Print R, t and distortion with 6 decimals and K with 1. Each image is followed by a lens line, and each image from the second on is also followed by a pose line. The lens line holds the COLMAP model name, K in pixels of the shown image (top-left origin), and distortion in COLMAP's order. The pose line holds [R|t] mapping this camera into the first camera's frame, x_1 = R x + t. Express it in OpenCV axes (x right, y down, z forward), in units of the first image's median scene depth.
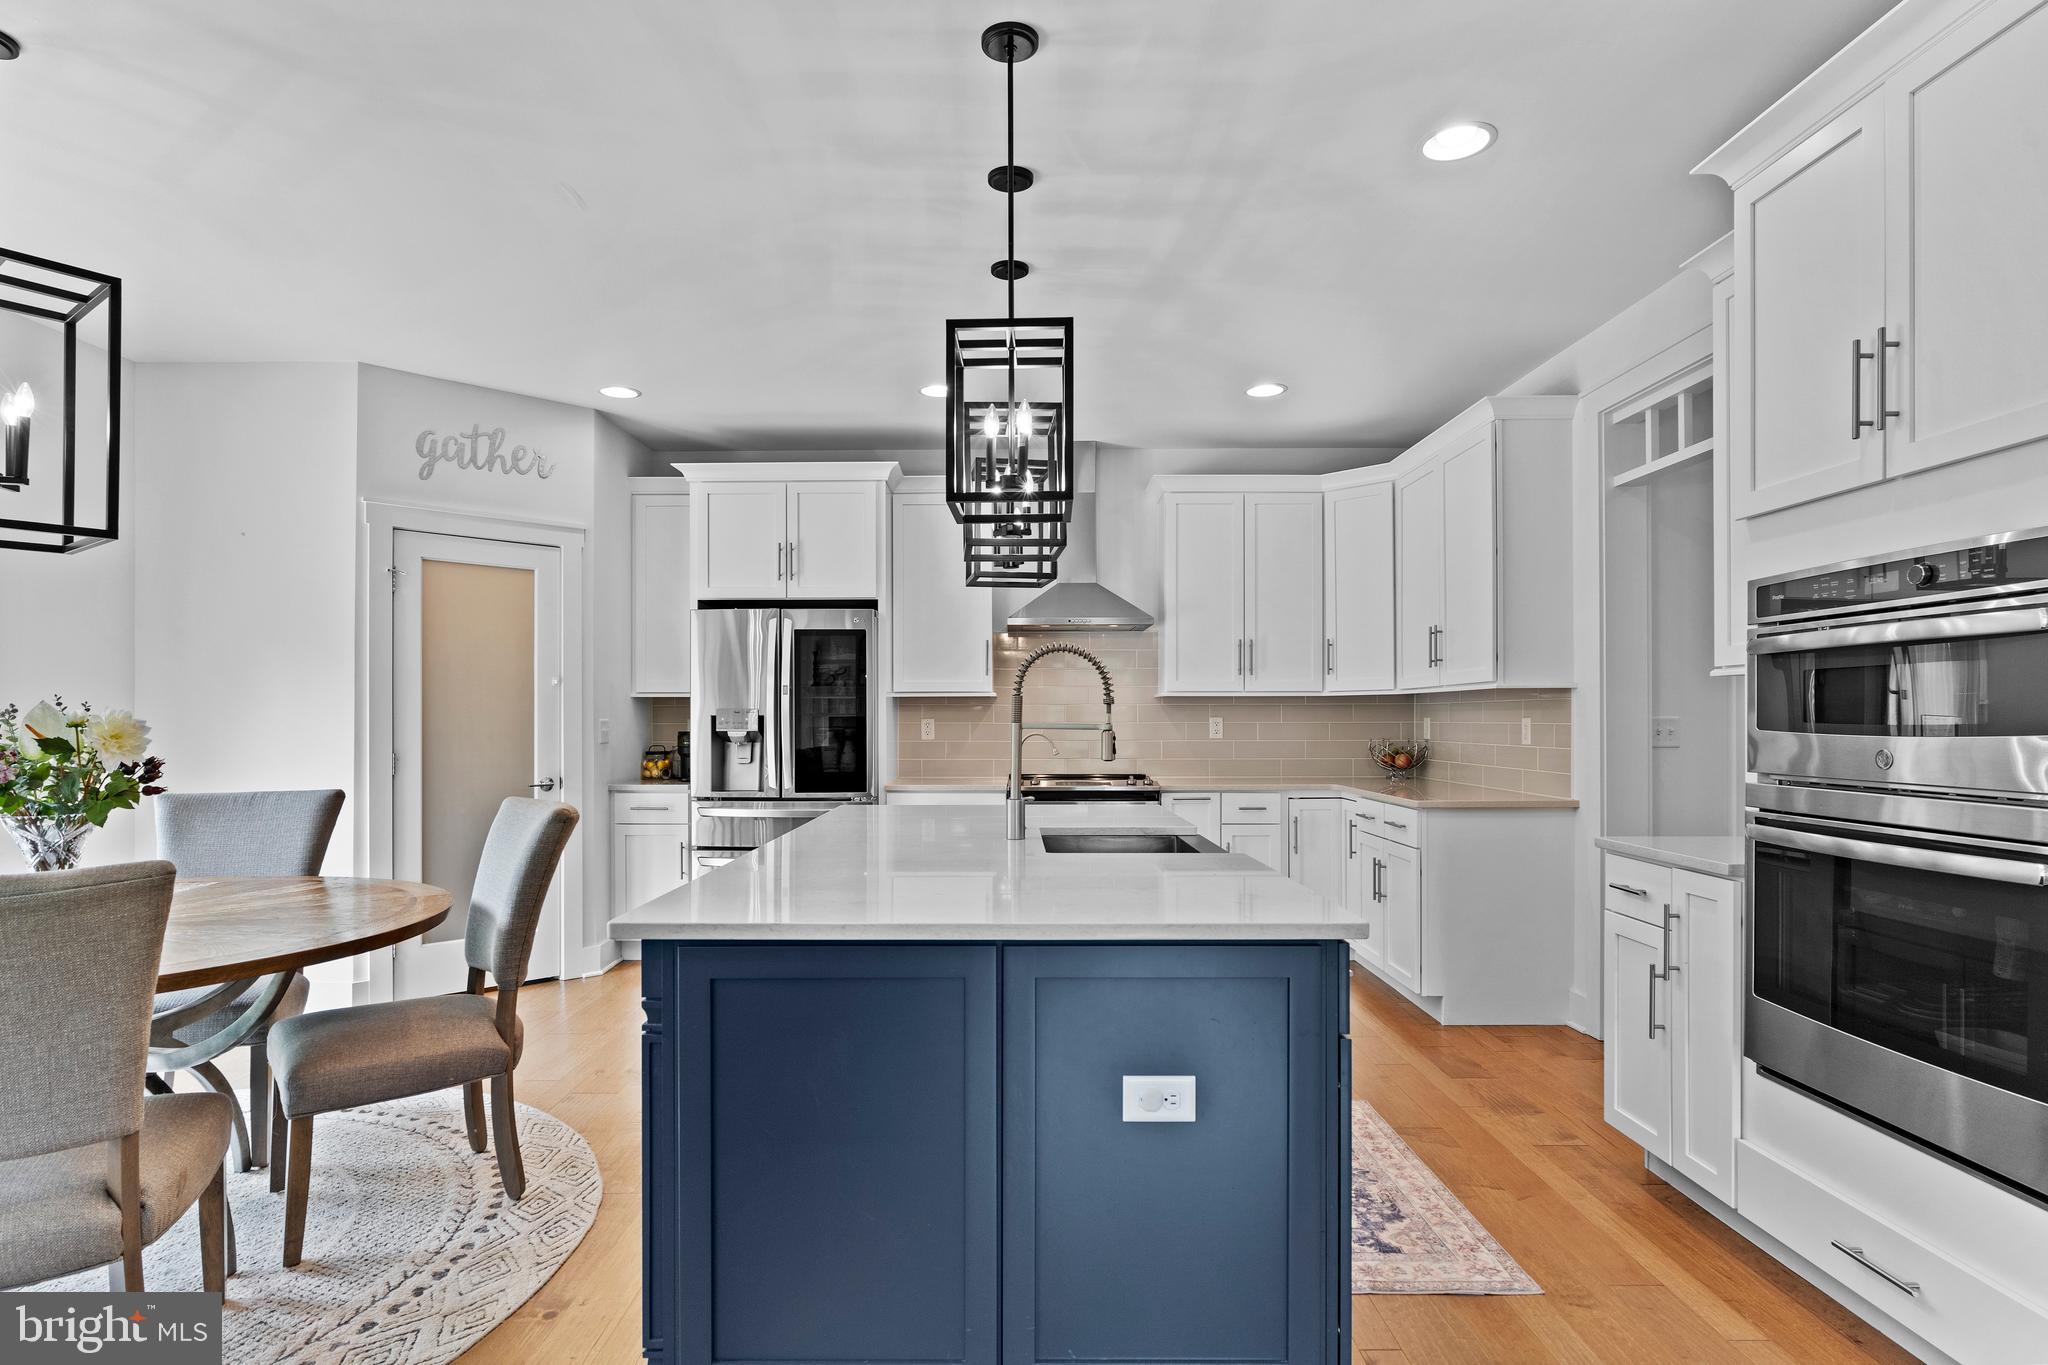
lens RADIAL K [[1064.0, 0, 1031.4], [0, 1064.0, 709.1], [0, 0, 1]] dist [-0.005537, 0.003158]
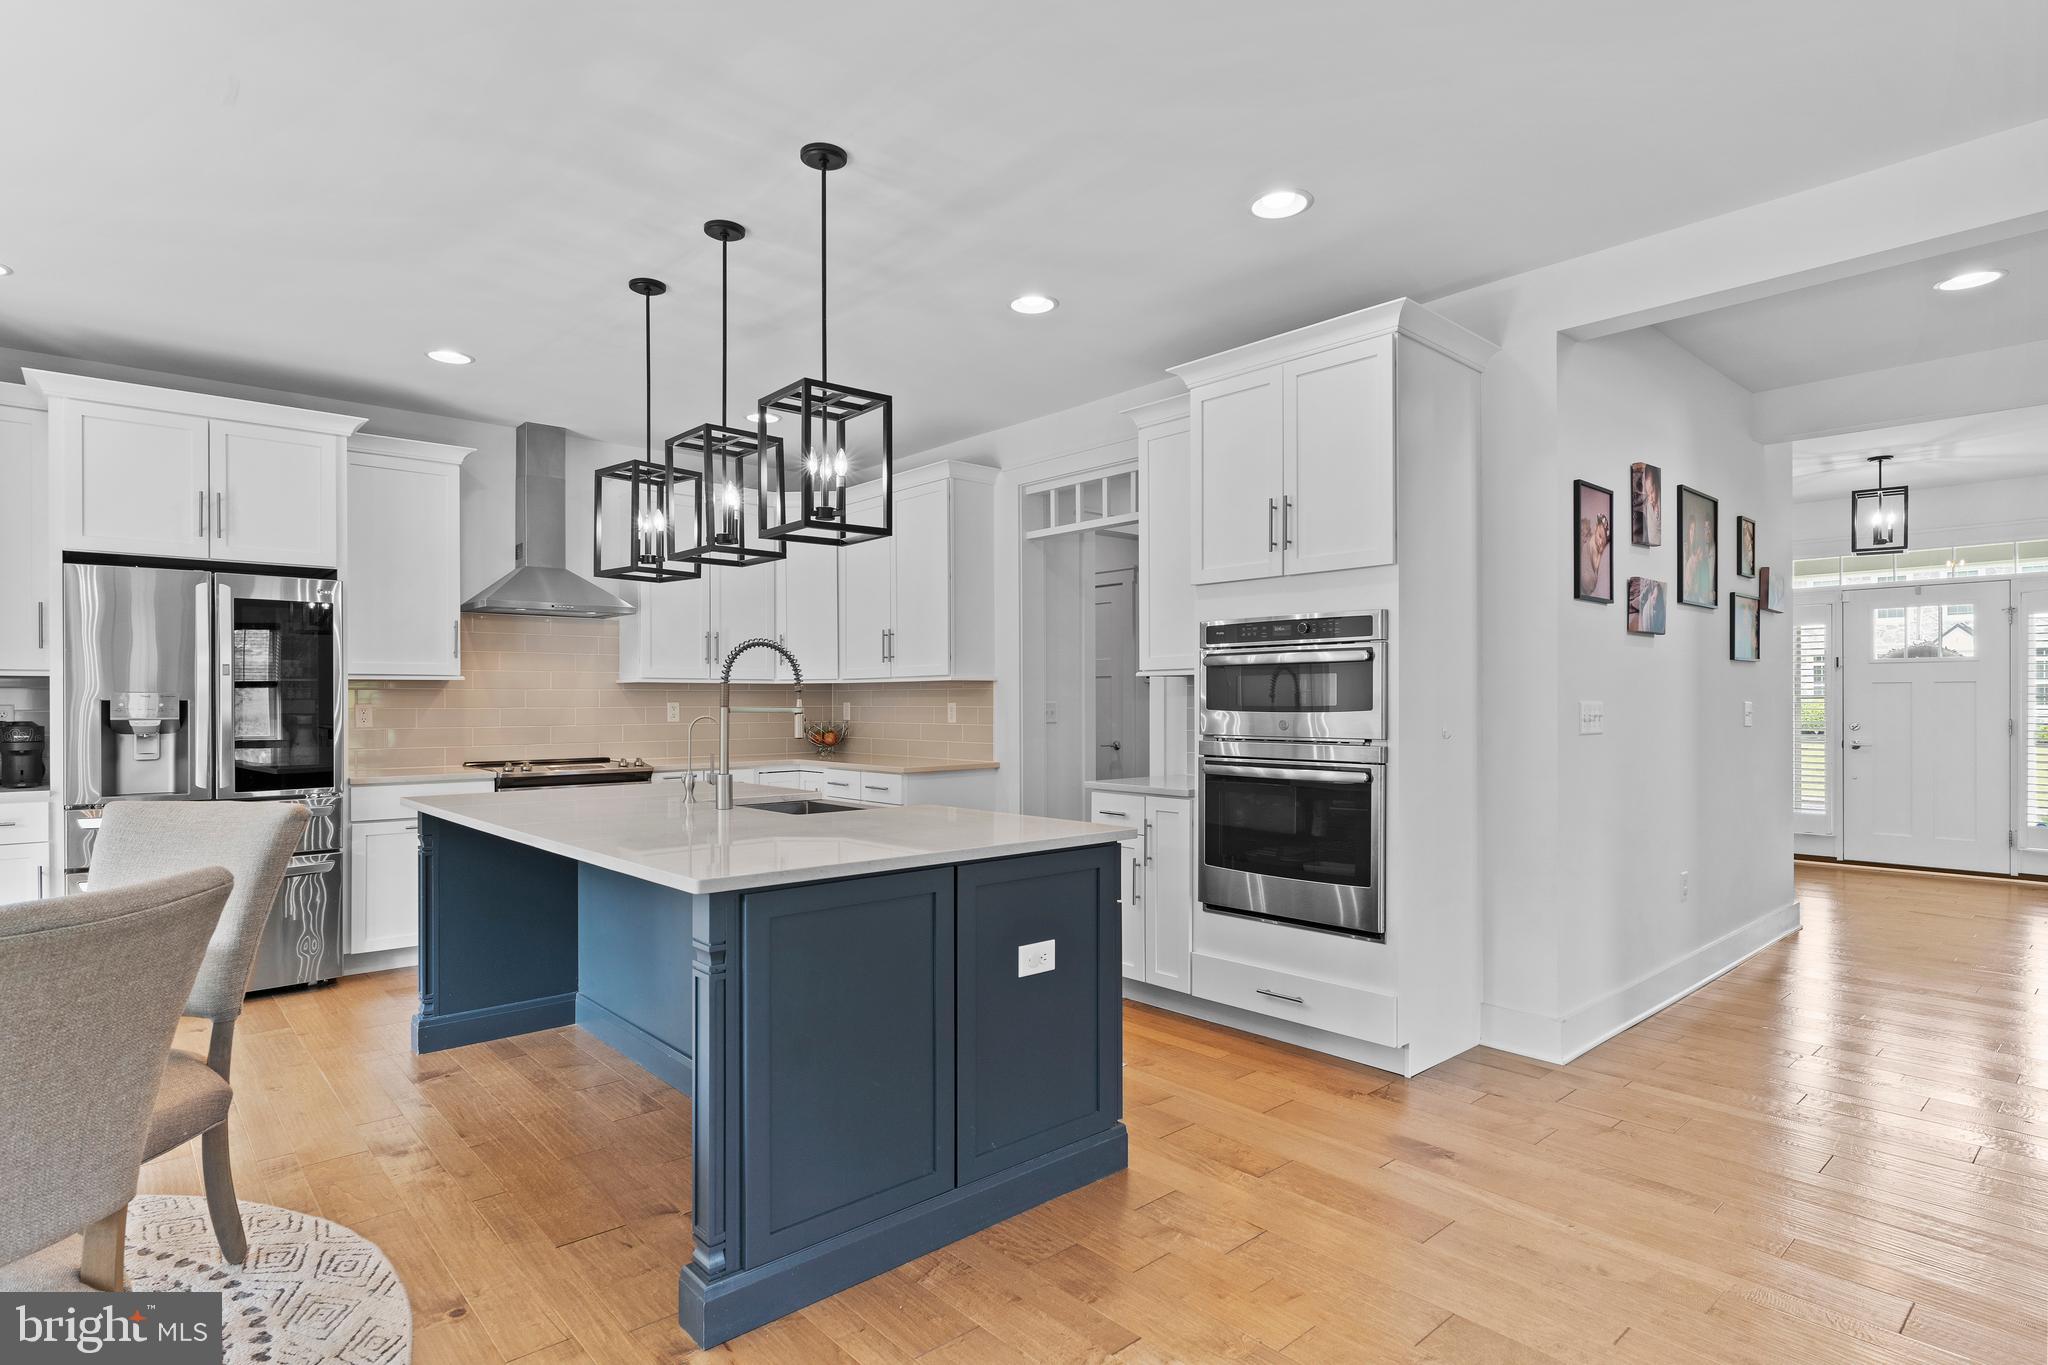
lens RADIAL K [[1064.0, 0, 1003.0], [0, 1064.0, 693.4], [0, 0, 1]] dist [-0.005537, 0.003158]
pose [[0.745310, 0.005575, 0.666695, -0.437528], [-0.005232, 0.999983, -0.002513, -0.000417], [-0.666698, -0.001615, 0.745327, -0.038174]]
